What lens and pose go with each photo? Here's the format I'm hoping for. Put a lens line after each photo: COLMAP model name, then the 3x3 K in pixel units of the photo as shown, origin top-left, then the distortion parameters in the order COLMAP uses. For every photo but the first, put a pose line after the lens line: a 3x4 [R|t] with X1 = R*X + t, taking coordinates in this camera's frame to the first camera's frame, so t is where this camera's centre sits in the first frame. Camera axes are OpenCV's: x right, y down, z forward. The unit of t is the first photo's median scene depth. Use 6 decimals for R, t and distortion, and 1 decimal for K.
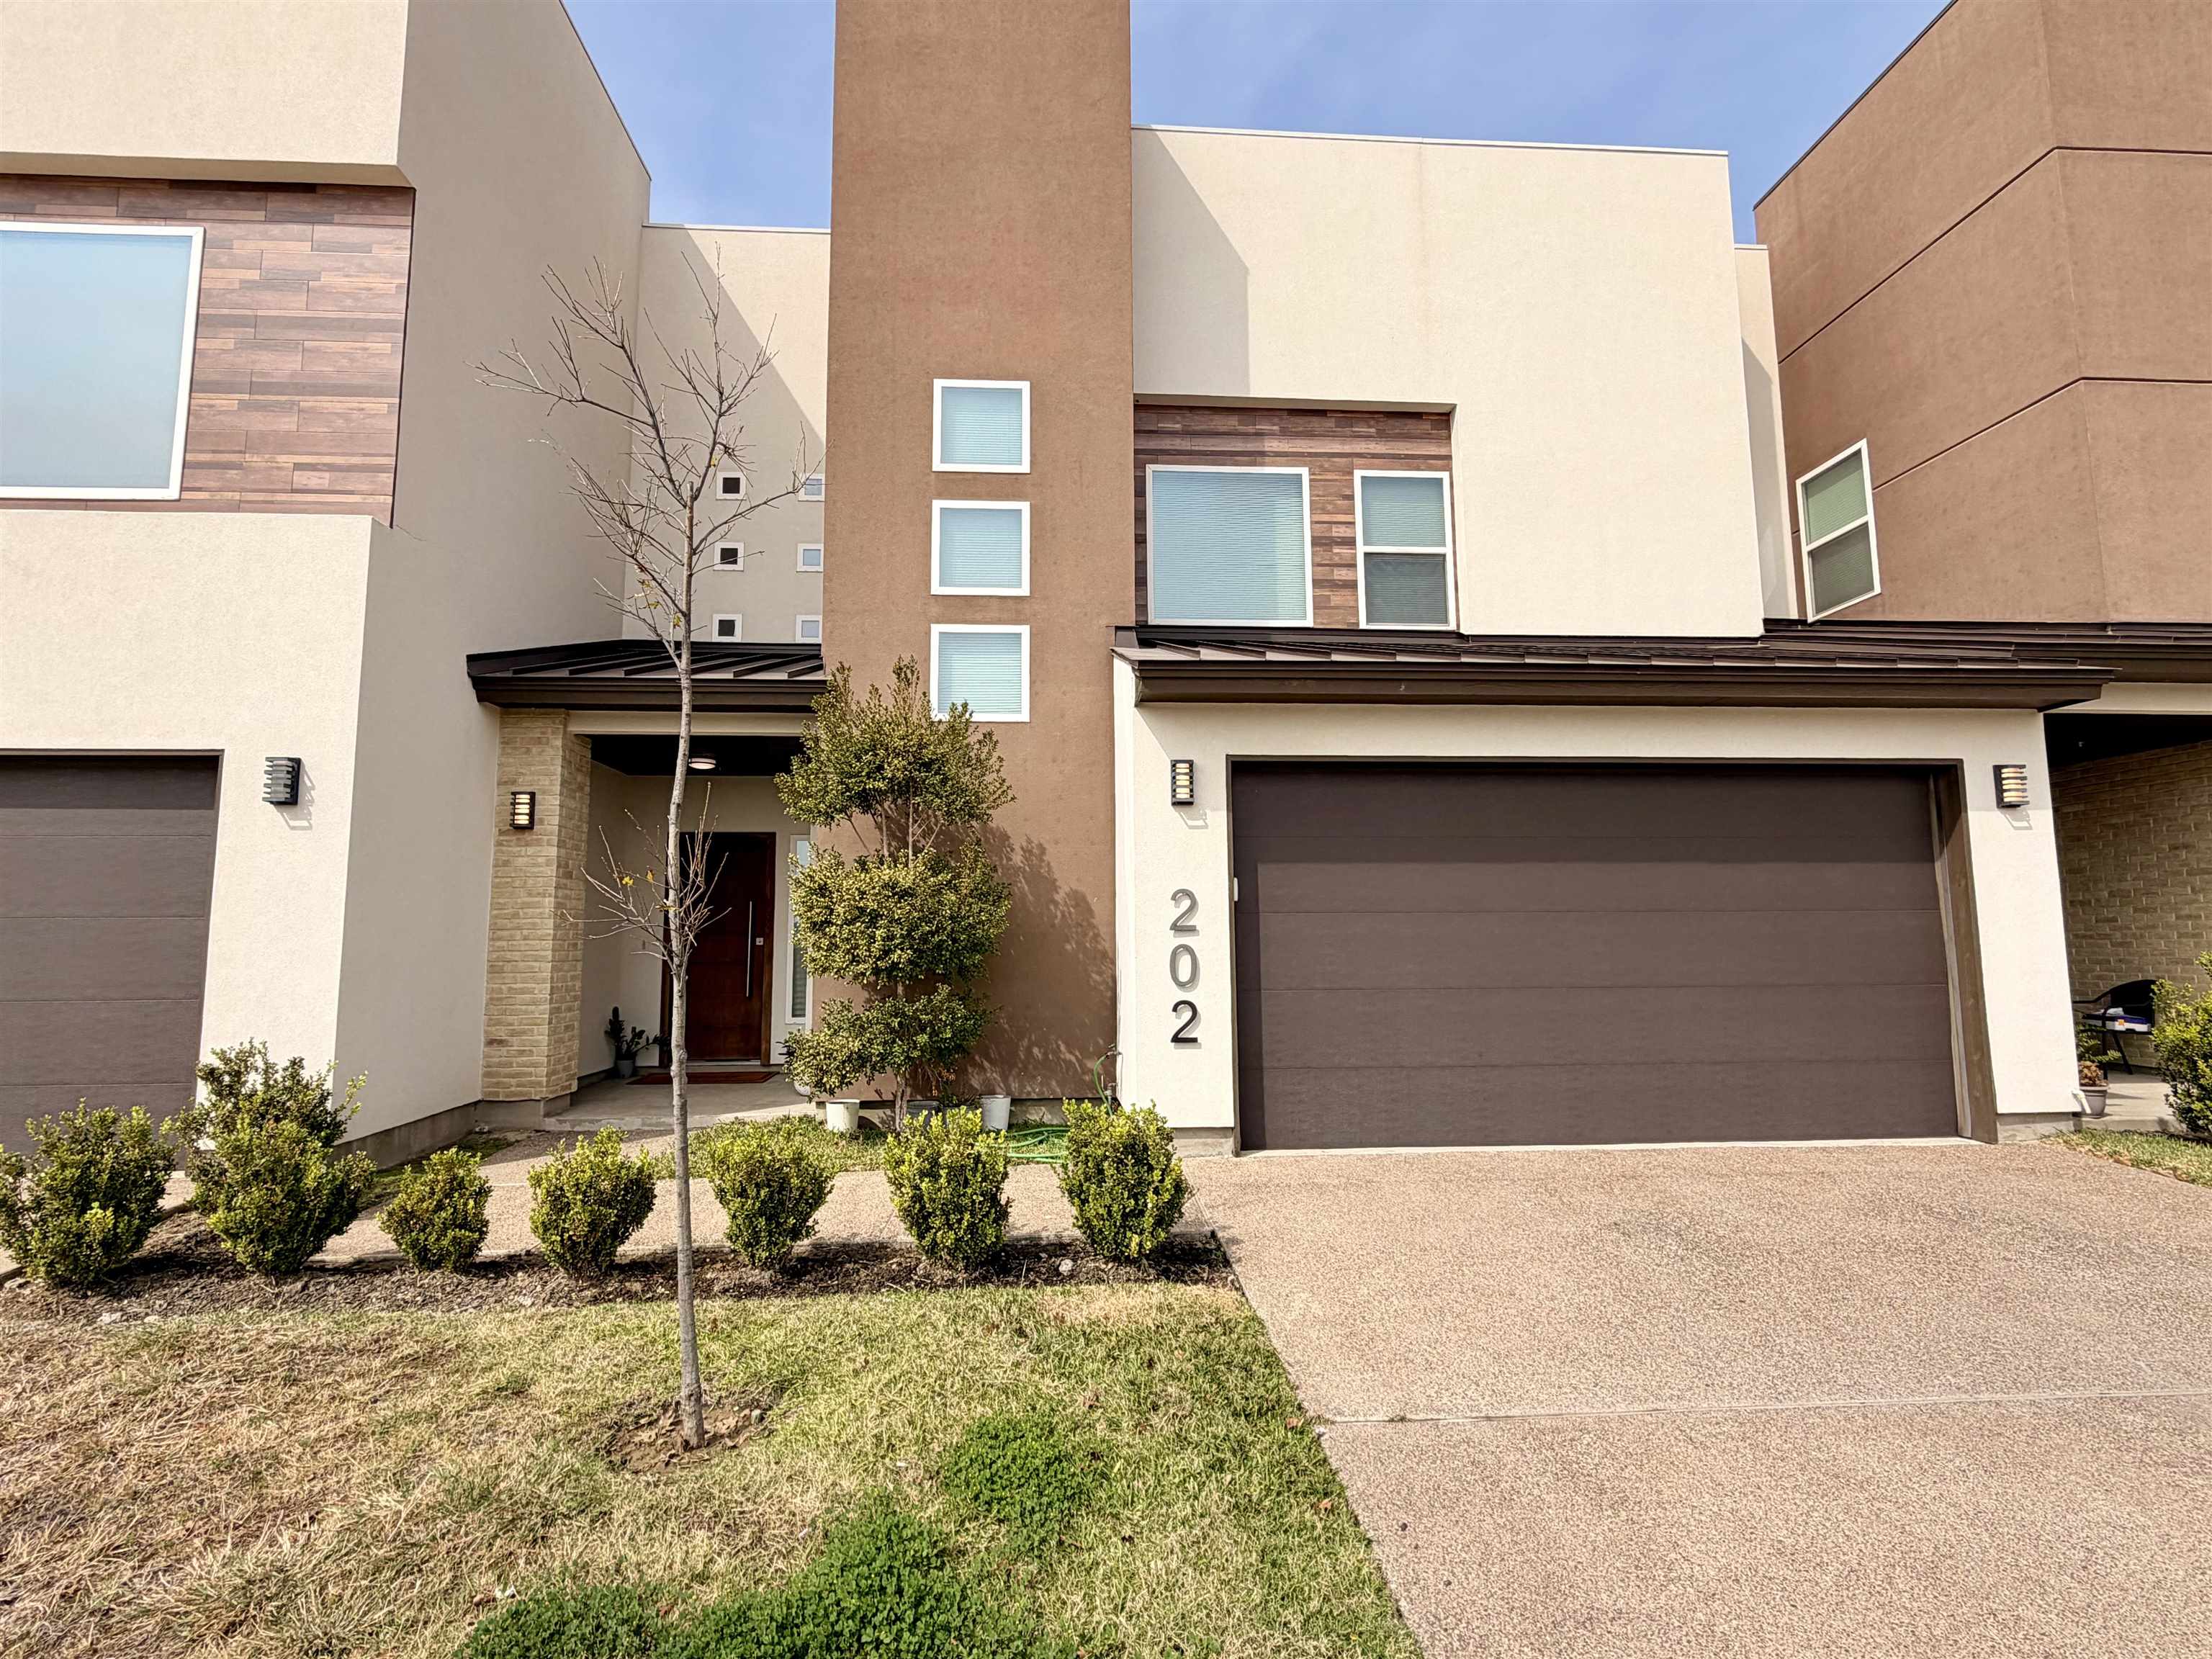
lens RADIAL K [[1028.1, 0, 1107.2], [0, 1028.1, 831.6], [0, 0, 1]] dist [0.000482, -0.000443]
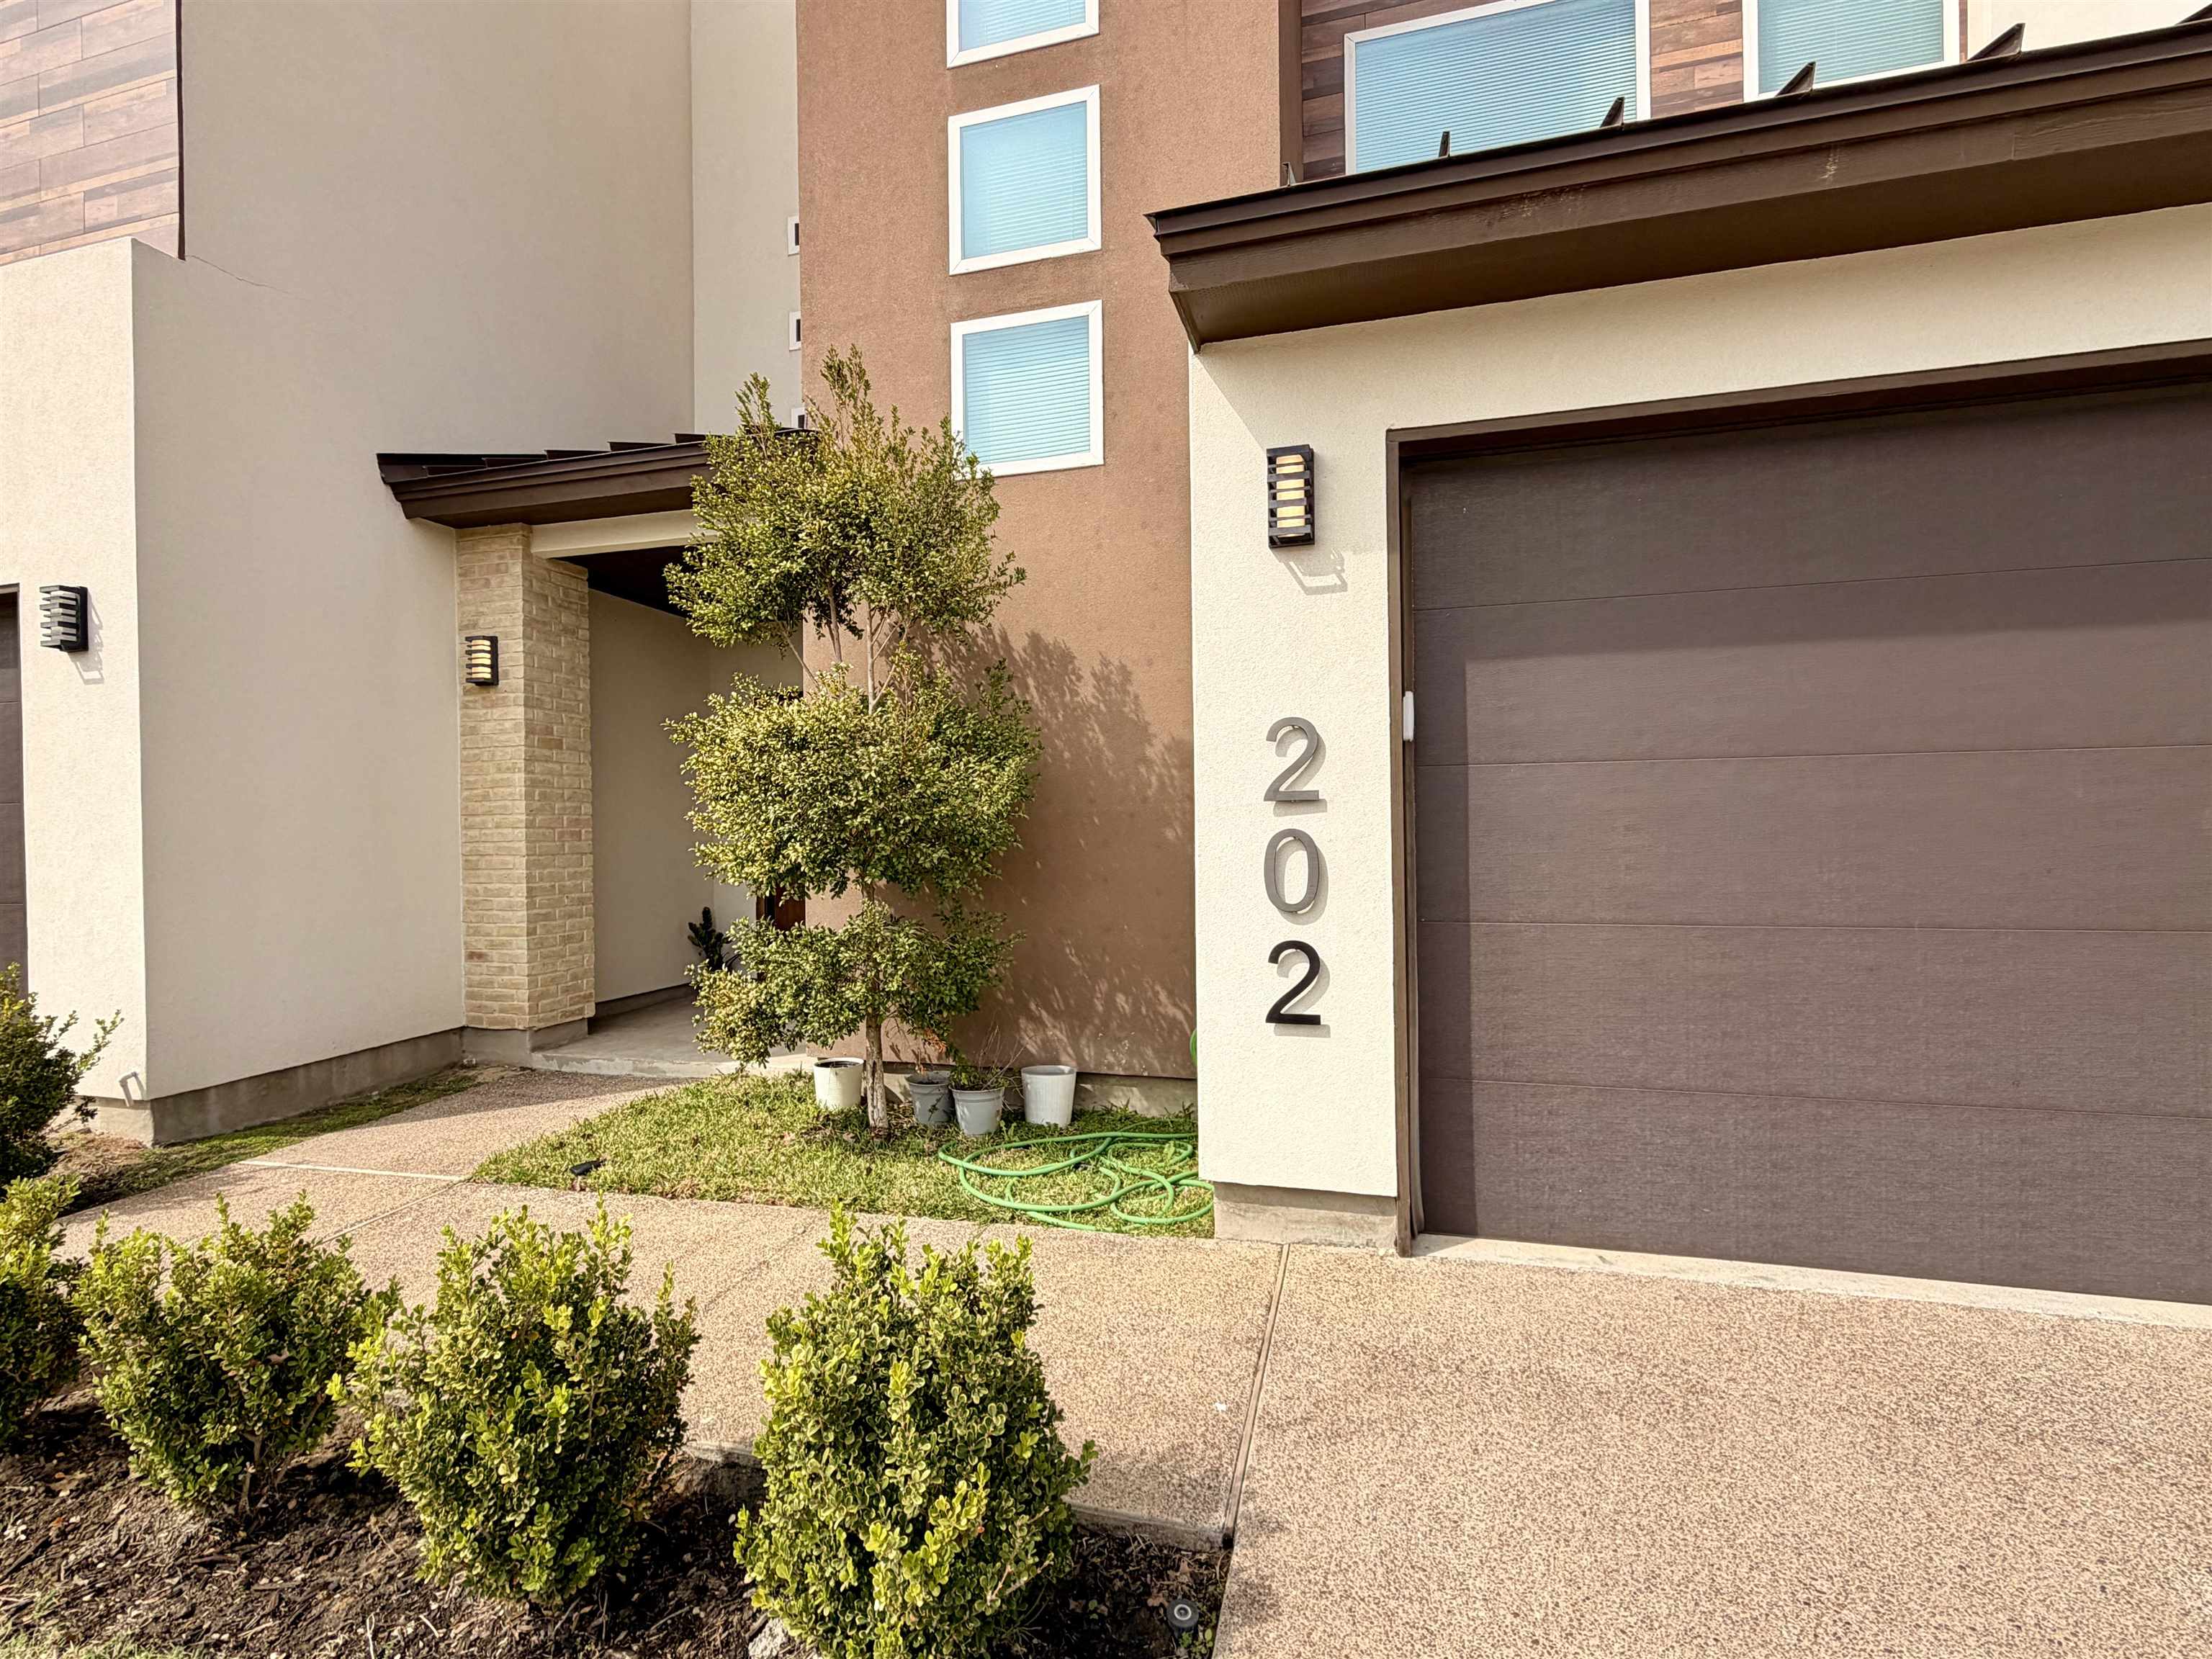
lens RADIAL K [[1028.1, 0, 1101.6], [0, 1028.1, 835.6], [0, 0, 1]] dist [0.000482, -0.000443]
pose [[0.943911, -0.003420, -0.330181, 0.126884], [0.040970, 0.993432, 0.106834, 0.047233], [0.327647, -0.114370, 0.937852, 0.424351]]
